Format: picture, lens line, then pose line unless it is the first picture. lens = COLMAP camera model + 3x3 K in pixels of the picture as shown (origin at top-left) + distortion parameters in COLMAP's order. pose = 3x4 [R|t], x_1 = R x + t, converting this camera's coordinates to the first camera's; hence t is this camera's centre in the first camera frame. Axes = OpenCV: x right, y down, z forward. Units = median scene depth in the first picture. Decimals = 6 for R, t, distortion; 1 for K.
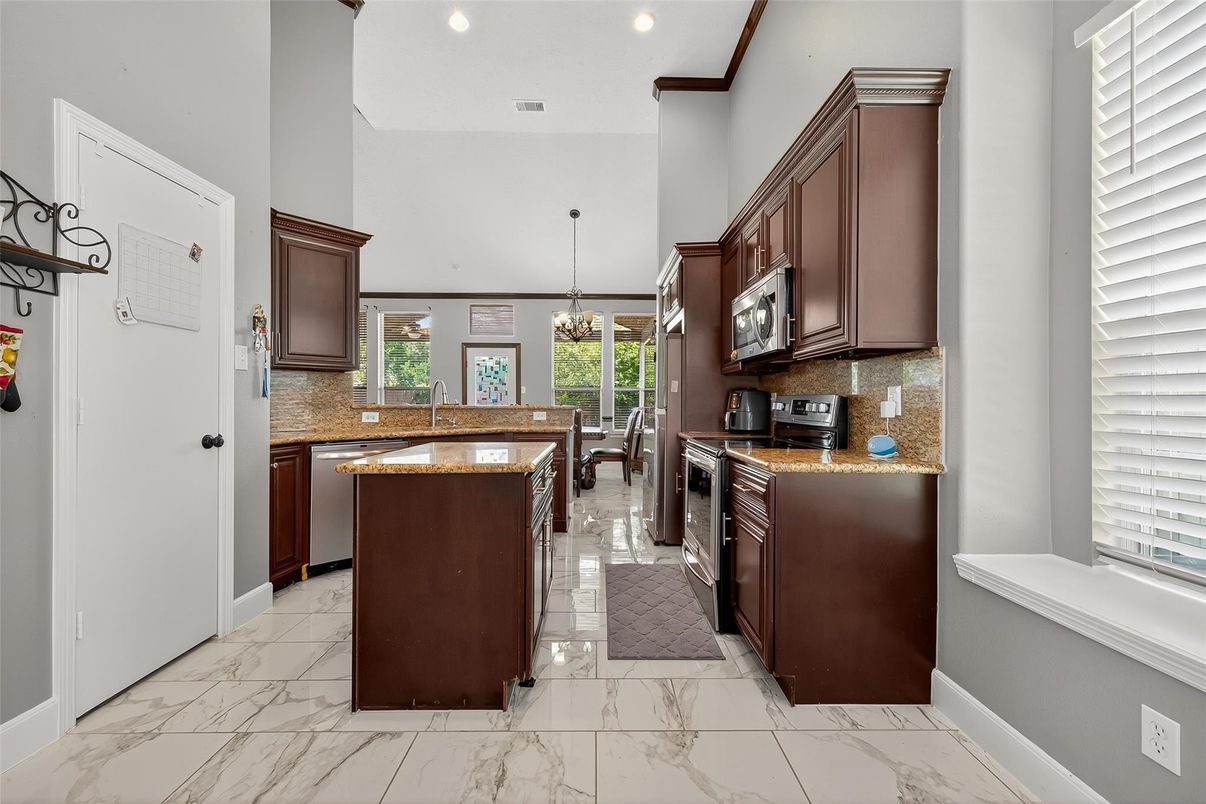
lens RADIAL K [[470.4, 0, 602.8], [0, 470.4, 403.5], [0, 0, 1]] dist [0.001106, -0.000613]
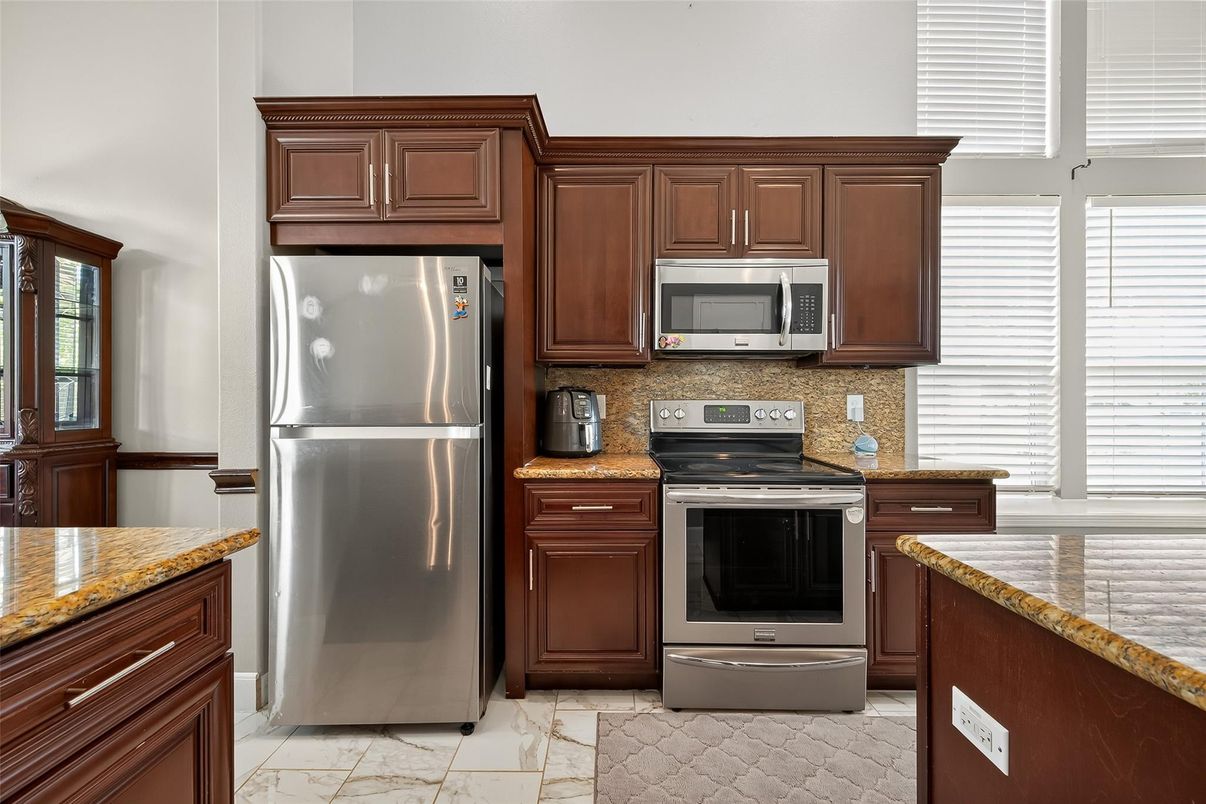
lens RADIAL K [[470.4, 0, 603.3], [0, 470.4, 402.8], [0, 0, 1]] dist [0.001106, -0.000613]
pose [[0.023461, -0.010811, 0.999666, -0.502720], [-0.000565, 0.999941, 0.010828, -0.024911], [-0.999725, -0.000819, 0.023454, 1.327061]]
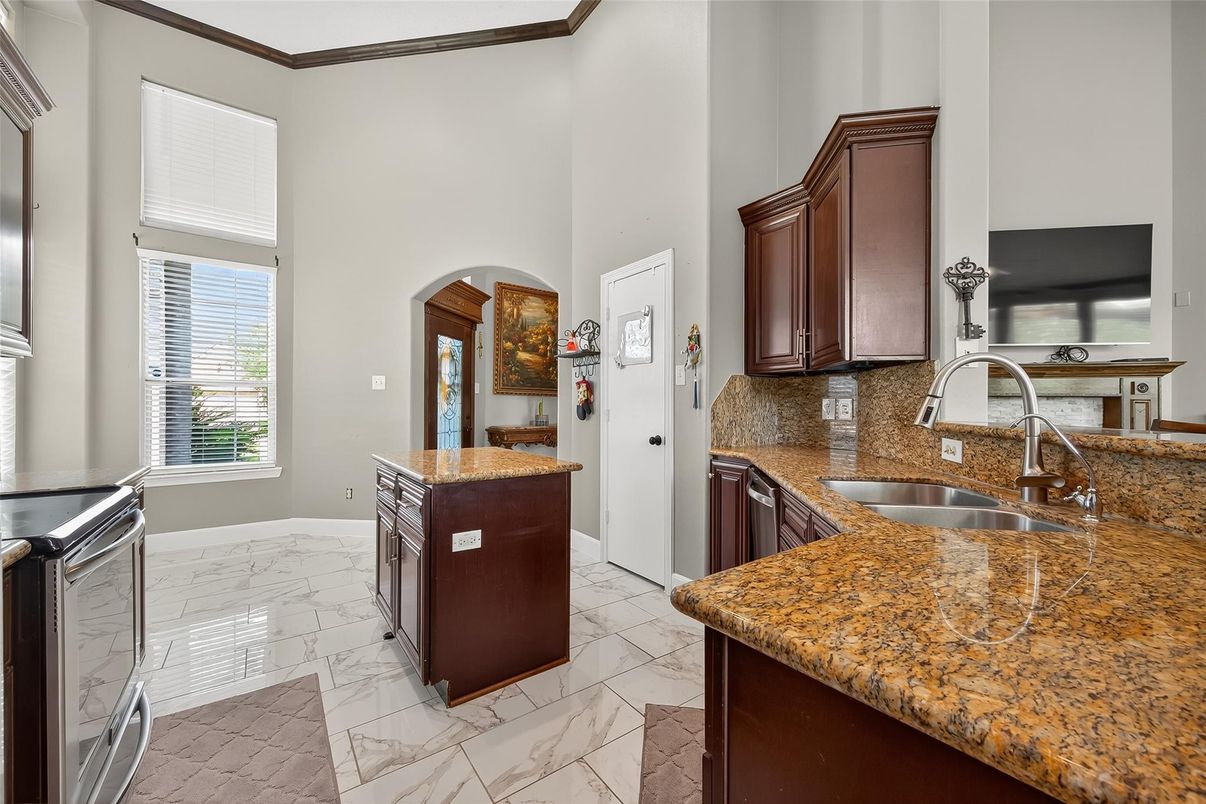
lens RADIAL K [[470.4, 0, 601.2], [0, 470.4, 405.8], [0, 0, 1]] dist [0.001106, -0.000613]
pose [[-0.814783, -0.010339, -0.579674, 0.084311], [-0.007448, 0.999945, -0.007366, -0.008241], [0.579718, -0.001684, -0.814815, 1.806349]]
